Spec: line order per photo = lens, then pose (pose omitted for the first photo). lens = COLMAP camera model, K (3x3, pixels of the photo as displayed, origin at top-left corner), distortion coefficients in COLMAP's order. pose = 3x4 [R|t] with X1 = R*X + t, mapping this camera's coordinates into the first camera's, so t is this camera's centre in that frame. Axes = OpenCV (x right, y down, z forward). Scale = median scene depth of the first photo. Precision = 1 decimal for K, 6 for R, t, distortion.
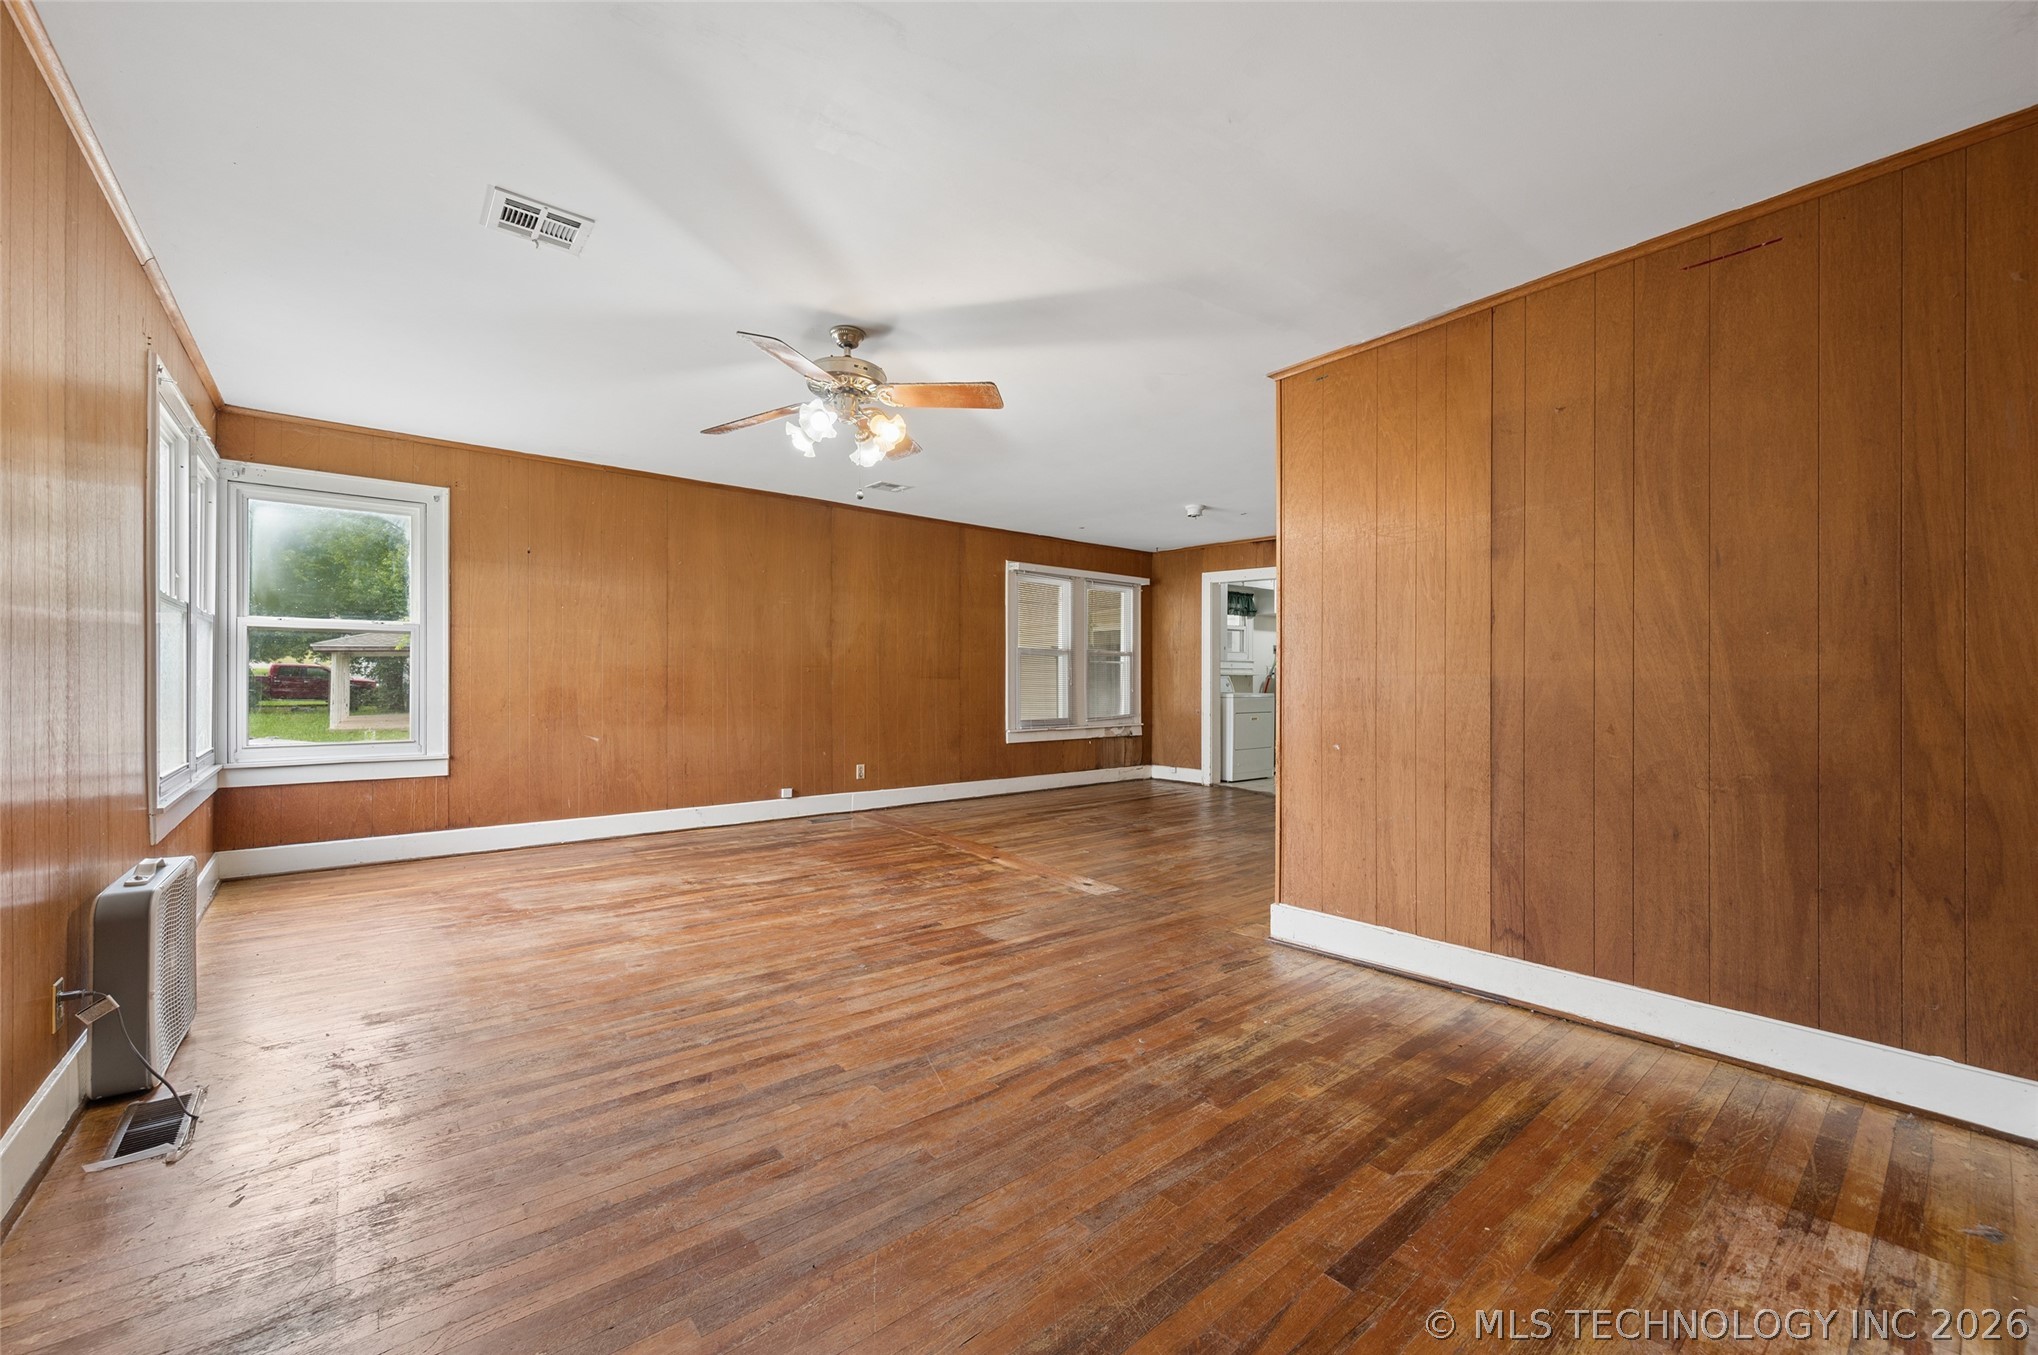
lens RADIAL K [[811.4, 0, 1022.9], [0, 811.4, 670.3], [0, 0, 1]] dist [-0.003263, -0.000145]
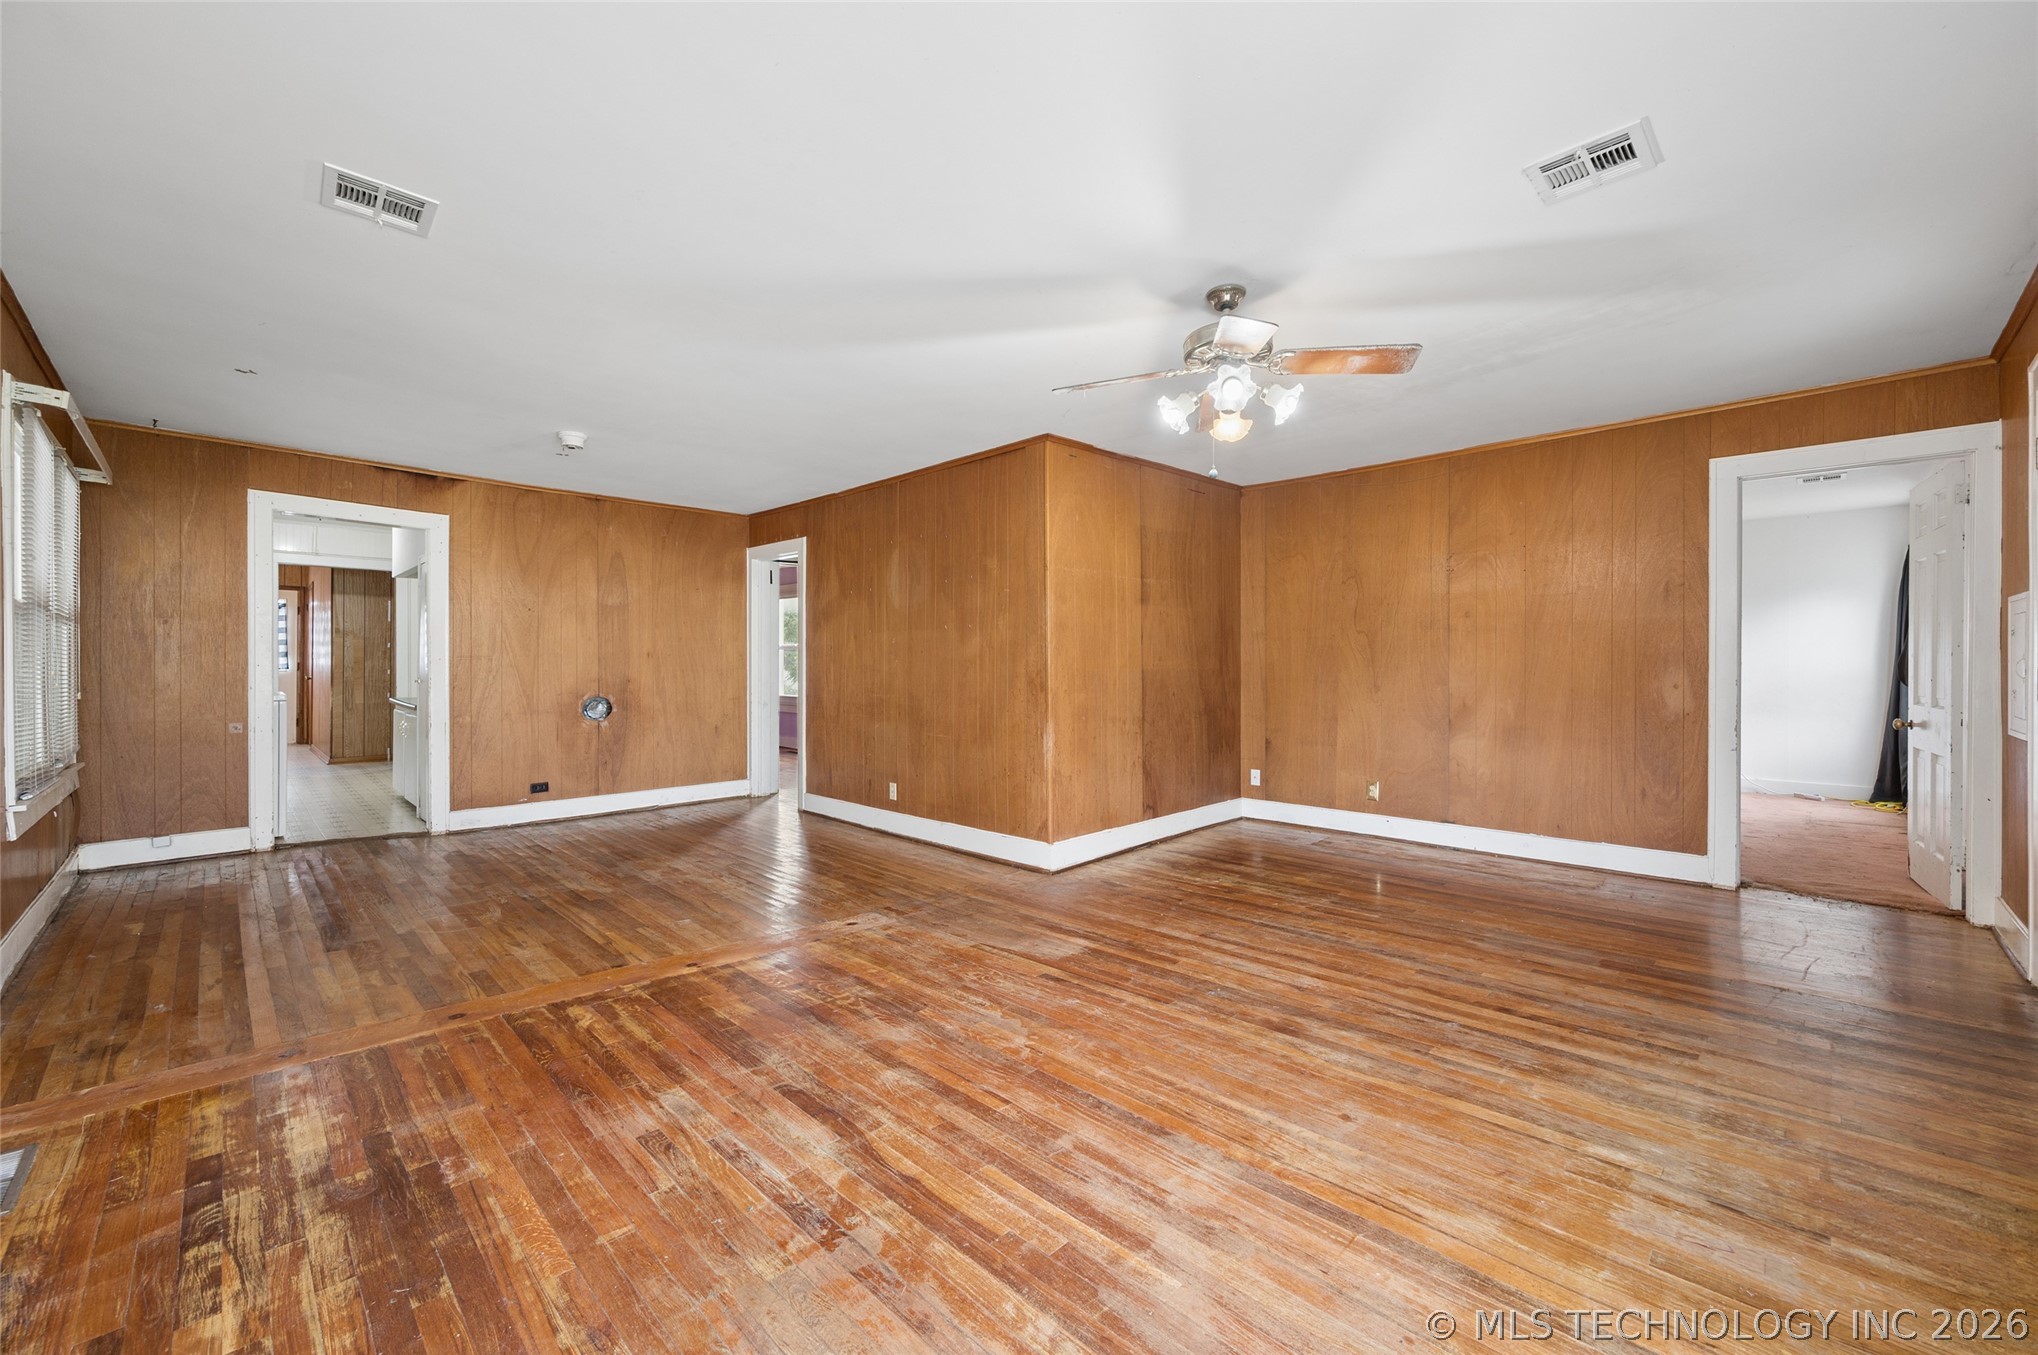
lens RADIAL K [[806.9, 0, 1025.1], [0, 806.9, 662.5], [0, 0, 1]] dist [-0.001192, -0.000041]
pose [[-0.097565, -0.001759, 0.995228, -0.978541], [-0.010305, 0.999947, 0.000757, -0.004762], [-0.995176, -0.010182, -0.097577, 1.179088]]
